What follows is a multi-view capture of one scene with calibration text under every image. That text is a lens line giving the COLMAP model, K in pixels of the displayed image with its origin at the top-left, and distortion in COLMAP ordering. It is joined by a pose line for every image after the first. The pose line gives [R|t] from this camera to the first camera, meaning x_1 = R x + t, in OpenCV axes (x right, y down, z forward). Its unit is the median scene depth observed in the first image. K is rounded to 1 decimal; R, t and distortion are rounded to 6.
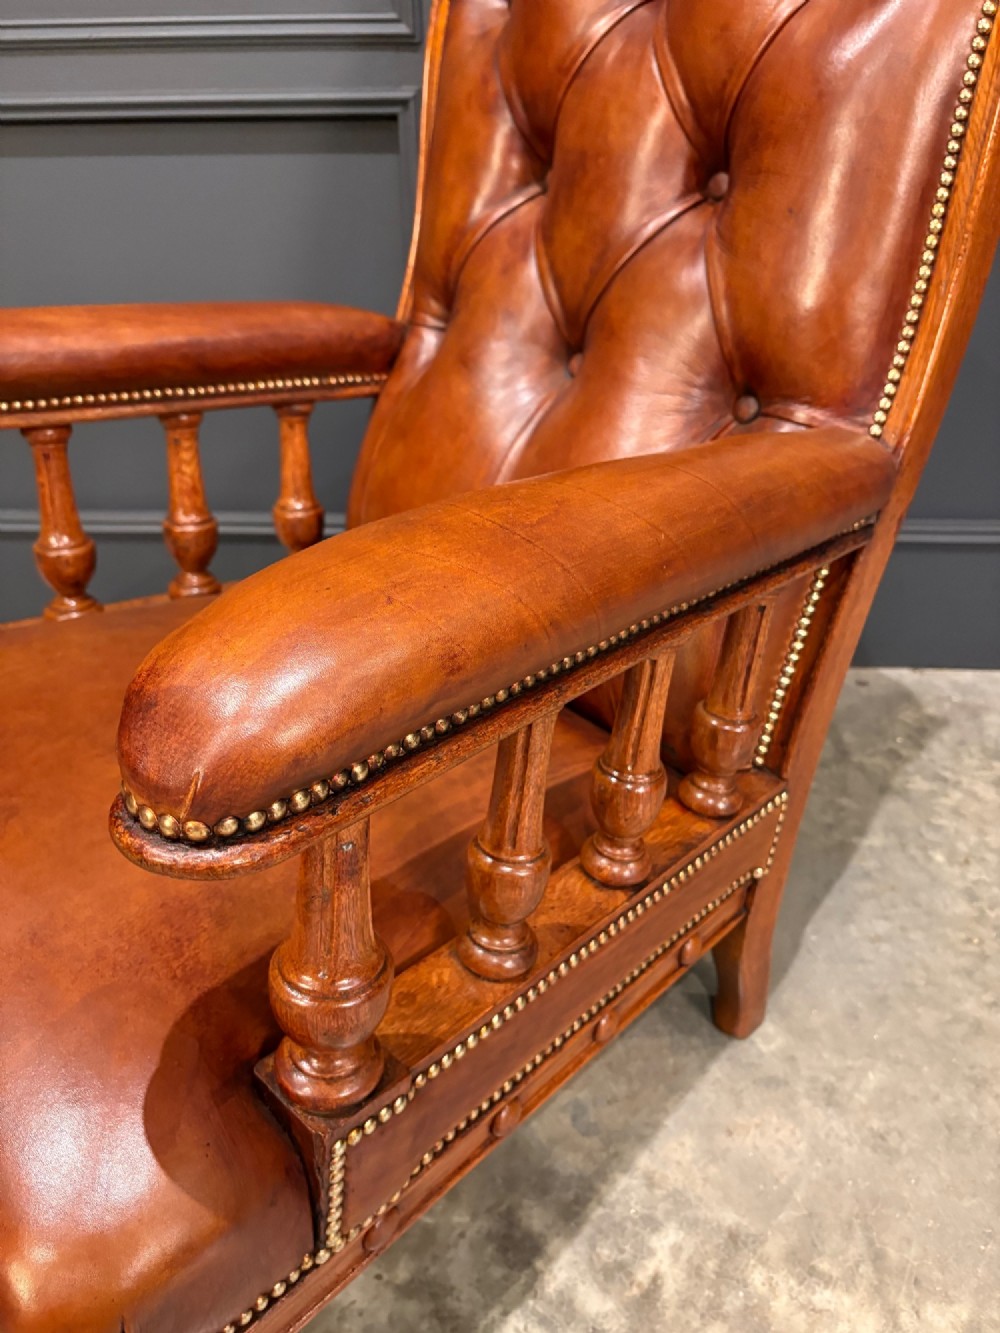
lens RADIAL K [[999.7, 0, 509.6], [0, 999.7, 676.7], [0, 0, 1]] dist [0.013142, -0.016230]
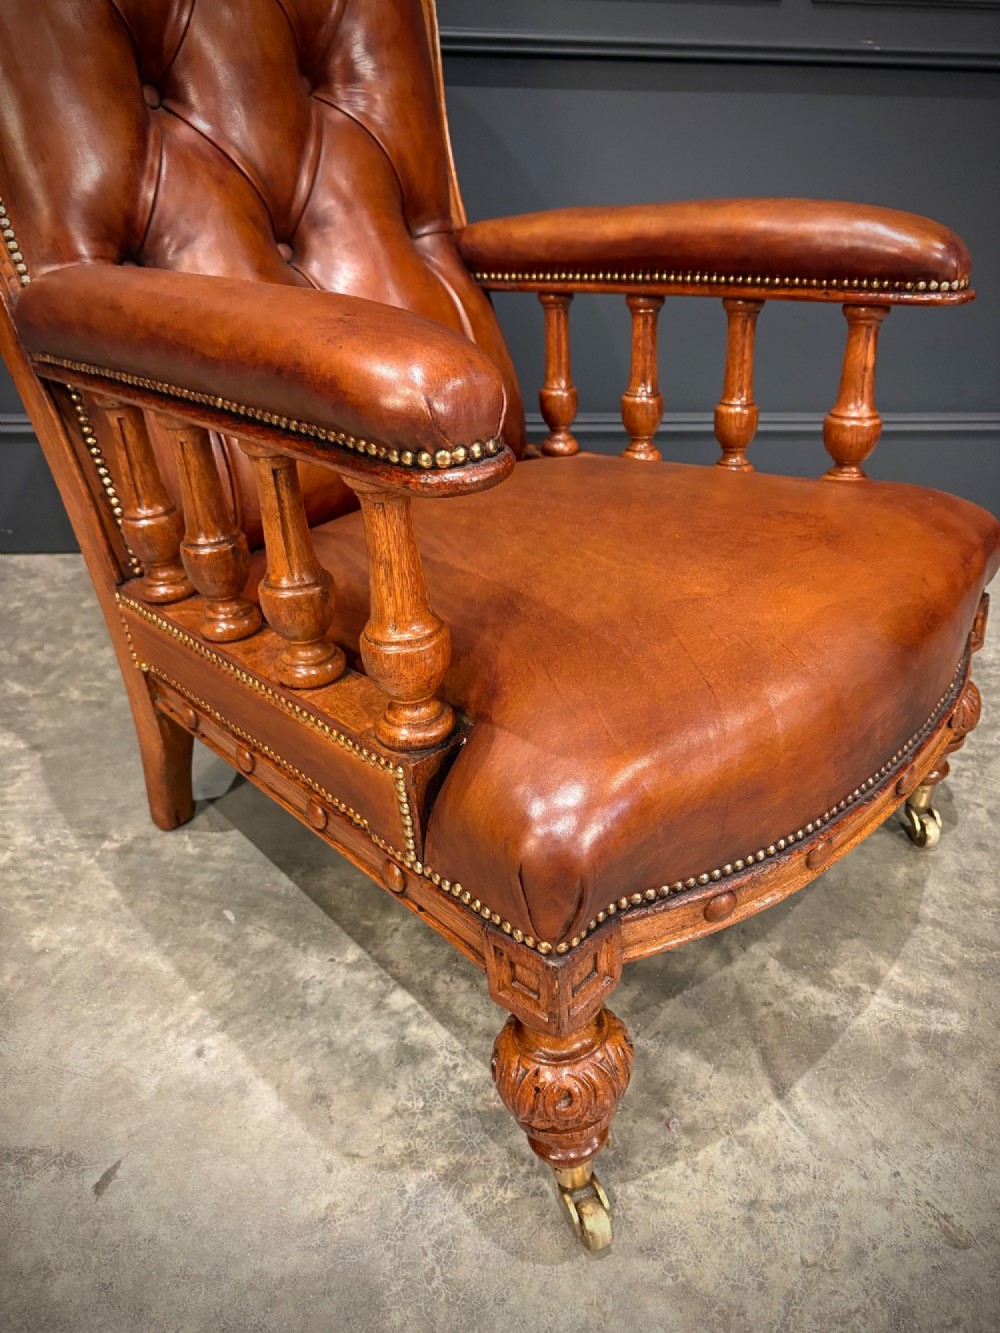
lens RADIAL K [[999.7, 0, 494.2], [0, 999.7, 666.9], [0, 0, 1]] dist [0.013142, -0.016230]
pose [[0.991365, -0.041131, 0.124513, -0.066261], [0.040446, 0.999149, 0.008029, 0.216602], [-0.124737, -0.002924, 0.992185, -0.257048]]
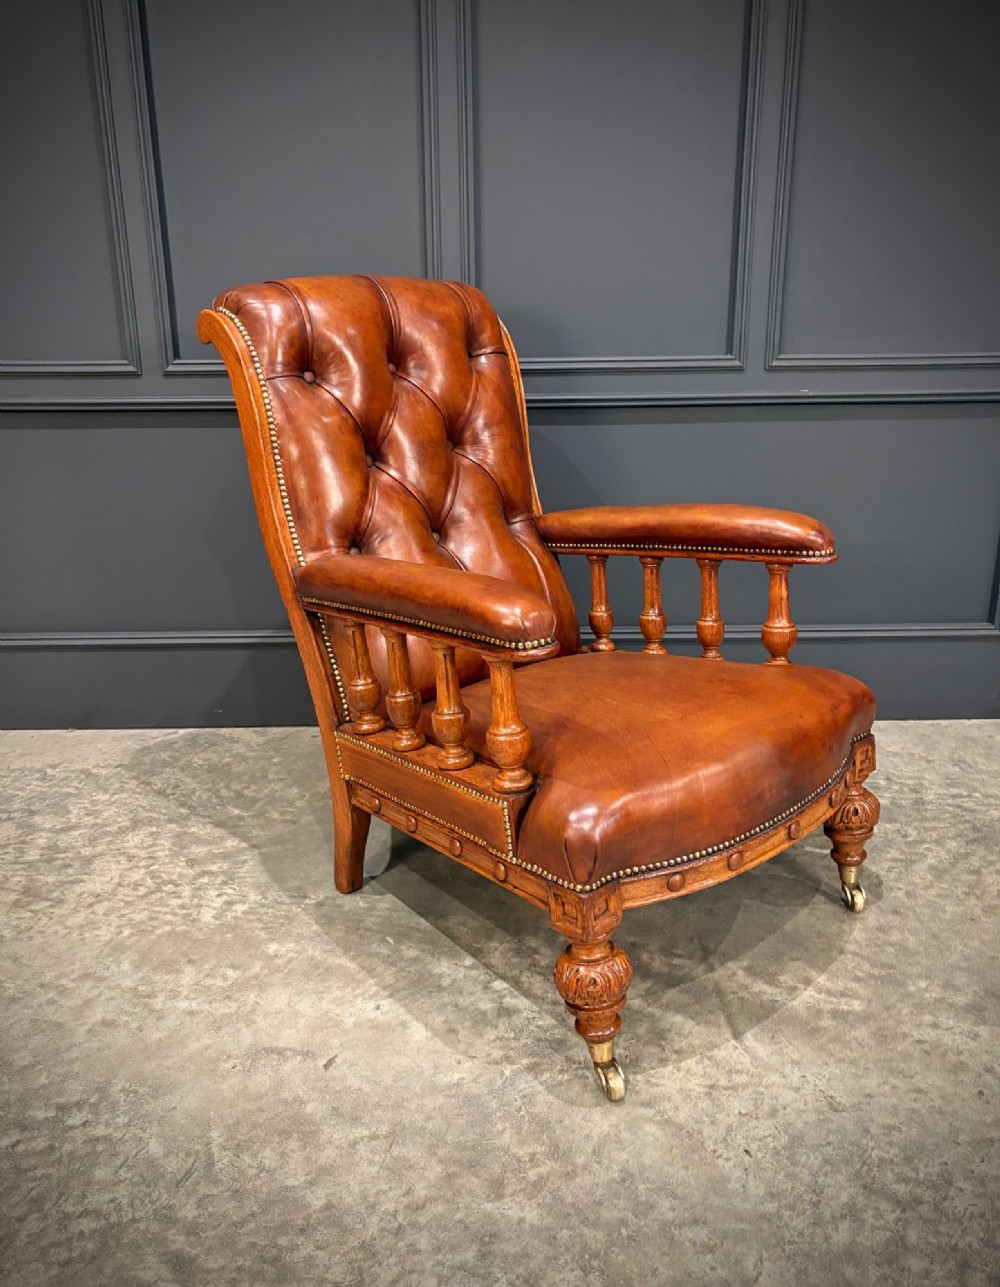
lens RADIAL K [[1014.6, 0, 492.7], [0, 1014.6, 633.5], [0, 0, 1]] dist [-0.003690, 0.016528]
pose [[0.998618, -0.018617, 0.049143, -0.136611], [0.029676, 0.971545, -0.234988, 0.413481], [-0.043370, 0.236122, 0.970755, -1.046936]]
